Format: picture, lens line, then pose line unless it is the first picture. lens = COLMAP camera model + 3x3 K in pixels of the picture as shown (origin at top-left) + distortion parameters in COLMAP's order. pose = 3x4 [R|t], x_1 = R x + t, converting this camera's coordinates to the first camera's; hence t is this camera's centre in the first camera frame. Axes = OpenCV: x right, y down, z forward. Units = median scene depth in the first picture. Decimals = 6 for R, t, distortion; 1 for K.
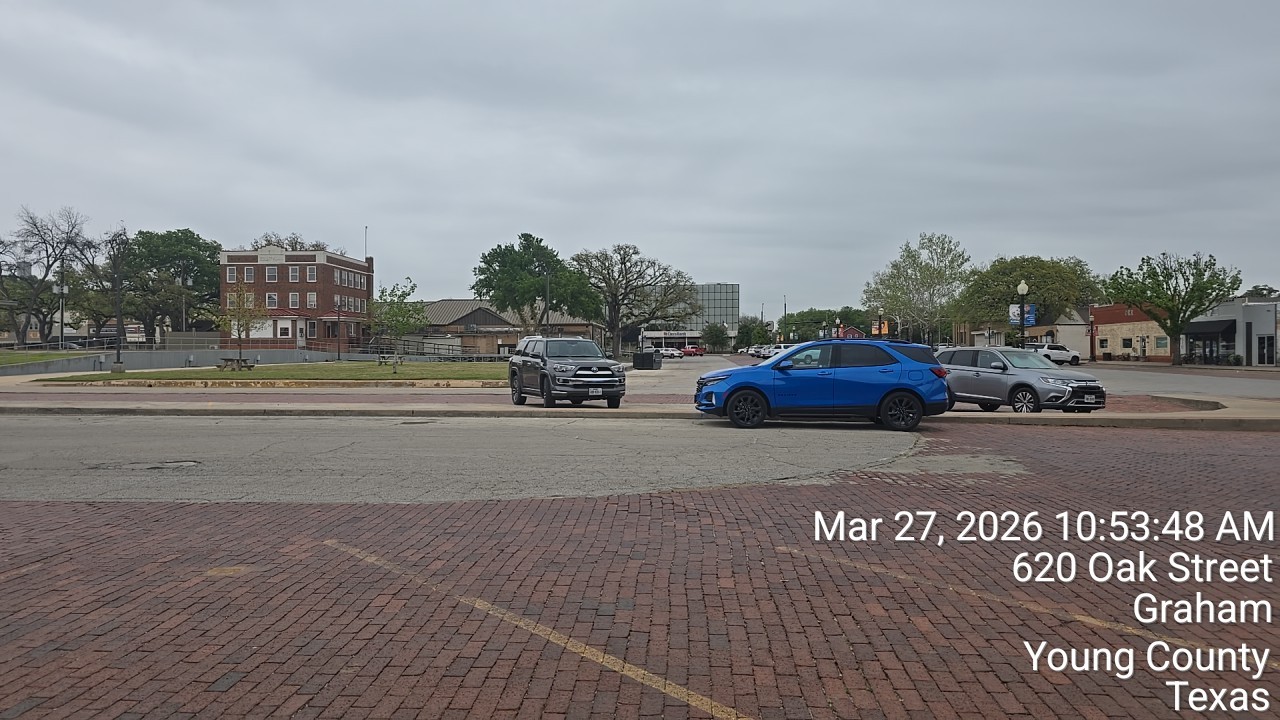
lens RADIAL K [[841.5, 0, 637.7], [0, 841.5, 361.3], [0, 0, 1]] dist [0.053959, -0.053355]
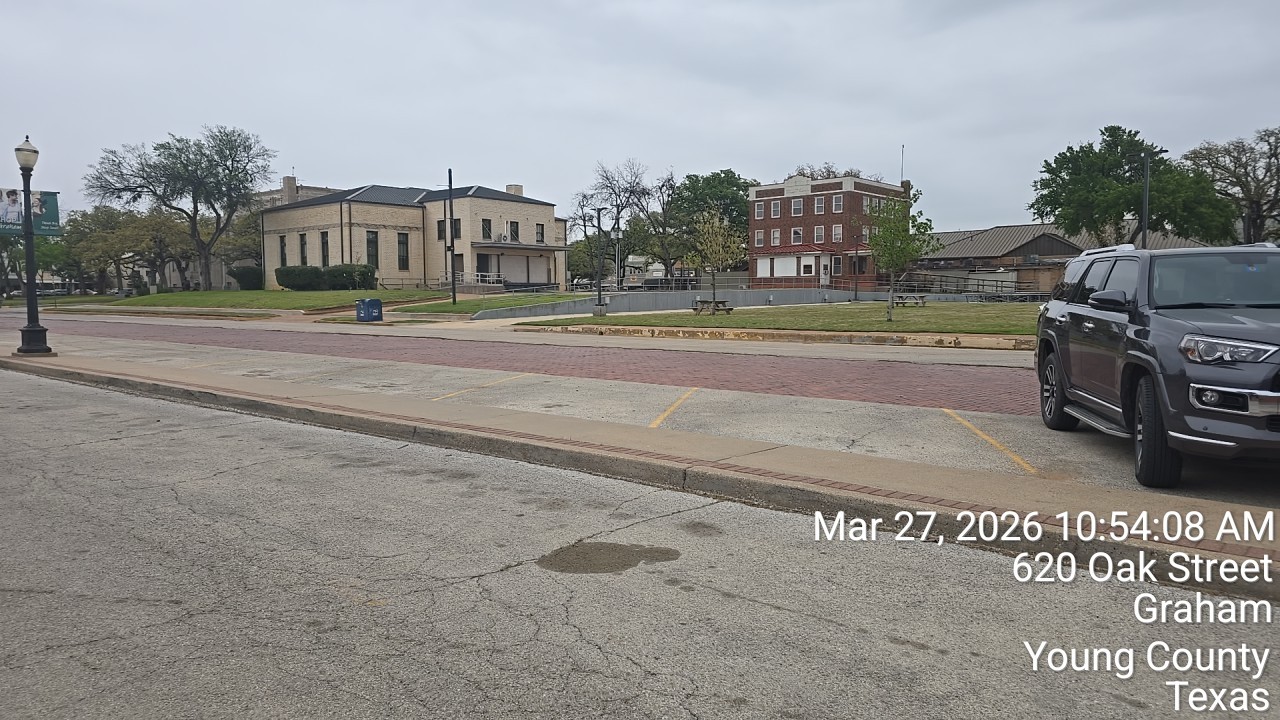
lens RADIAL K [[841.5, 0, 643.4], [0, 841.5, 352.3], [0, 0, 1]] dist [0.053959, -0.053355]
pose [[0.806788, 0.035254, -0.589788, -0.042922], [0.001735, 0.998073, 0.062033, -0.004861], [0.590838, -0.051071, 0.805172, 0.373767]]
